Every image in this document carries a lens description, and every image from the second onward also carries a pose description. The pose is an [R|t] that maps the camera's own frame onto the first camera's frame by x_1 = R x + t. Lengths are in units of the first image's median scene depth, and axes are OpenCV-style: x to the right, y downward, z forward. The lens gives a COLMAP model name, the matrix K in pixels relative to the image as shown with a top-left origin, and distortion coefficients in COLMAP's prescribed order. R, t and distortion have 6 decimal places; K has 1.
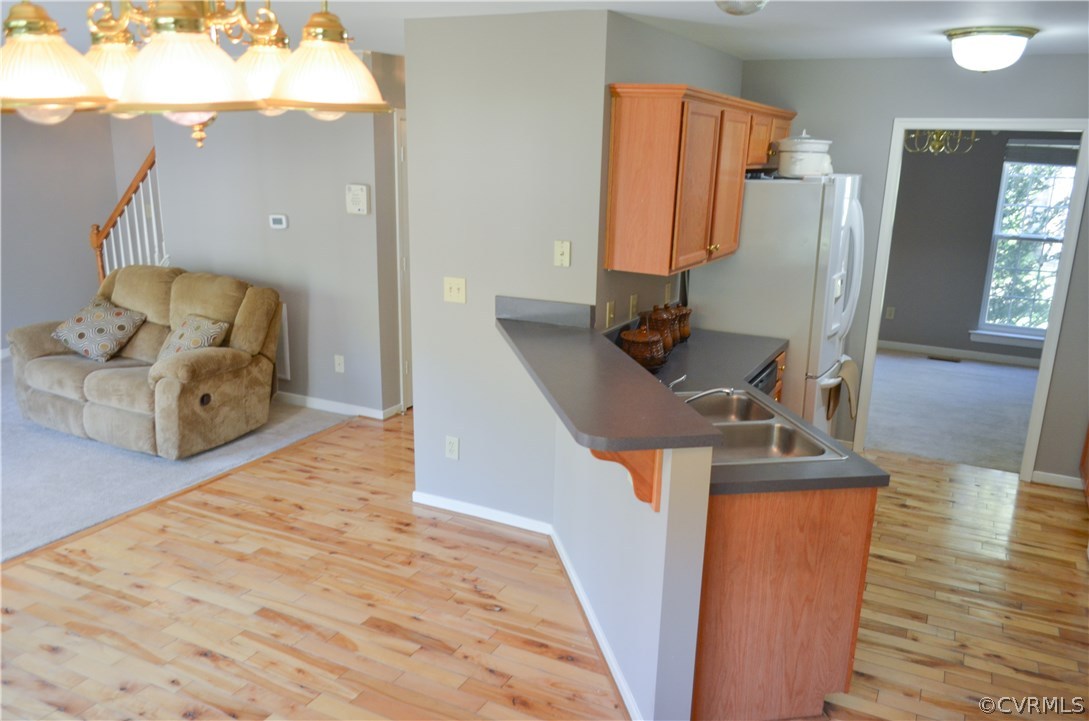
lens RADIAL K [[851.4, 0, 547.6], [0, 851.4, 370.8], [0, 0, 1]] dist [-0.007315, -0.000272]
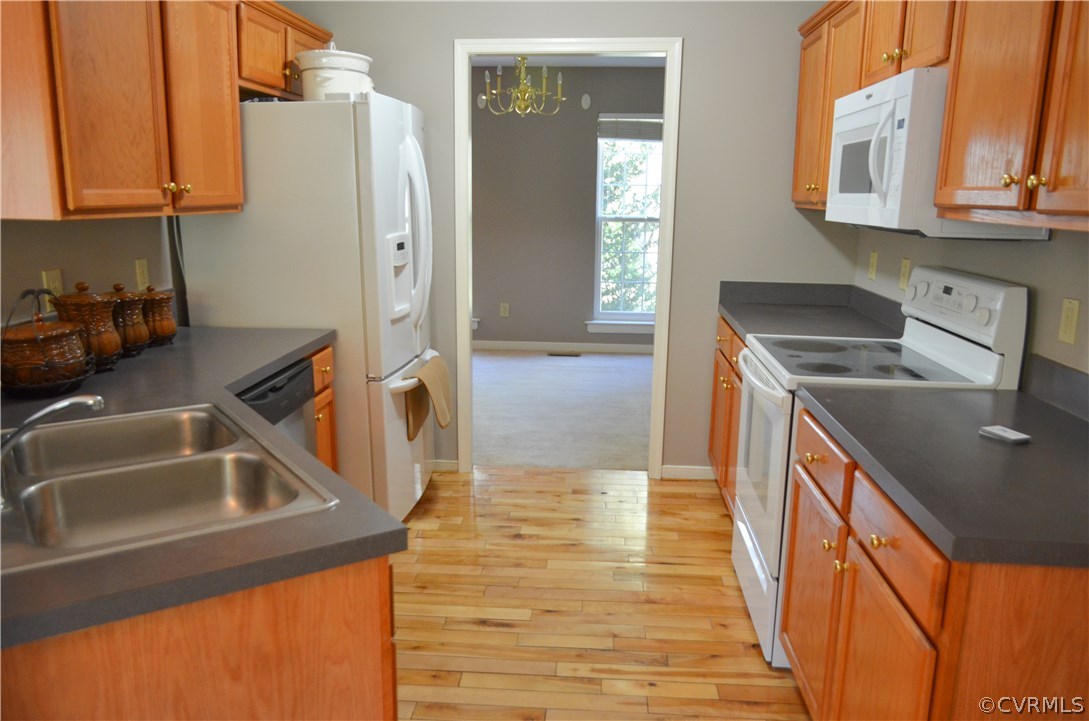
lens RADIAL K [[851.4, 0, 547.6], [0, 851.4, 370.8], [0, 0, 1]] dist [-0.007315, -0.000272]
pose [[0.917625, -0.099004, 0.384919, 0.166106], [0.113516, 0.993421, -0.015100, 0.026866], [-0.380892, 0.057550, 0.922827, 0.282032]]
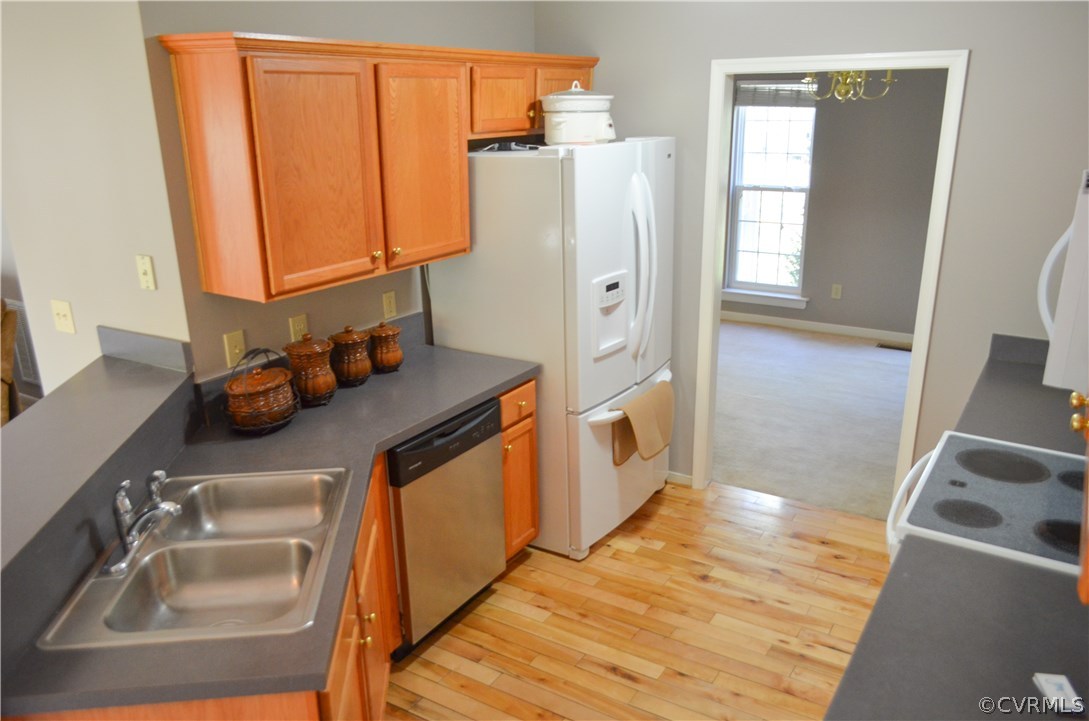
lens RADIAL K [[849.4, 0, 546.5], [0, 849.4, 374.1], [0, 0, 1]] dist [-0.019606, -0.002202]
pose [[0.995527, -0.010394, -0.093909, 0.350286], [0.015901, 0.998185, 0.058080, -0.070017], [0.093135, -0.059313, 0.993885, 0.239934]]
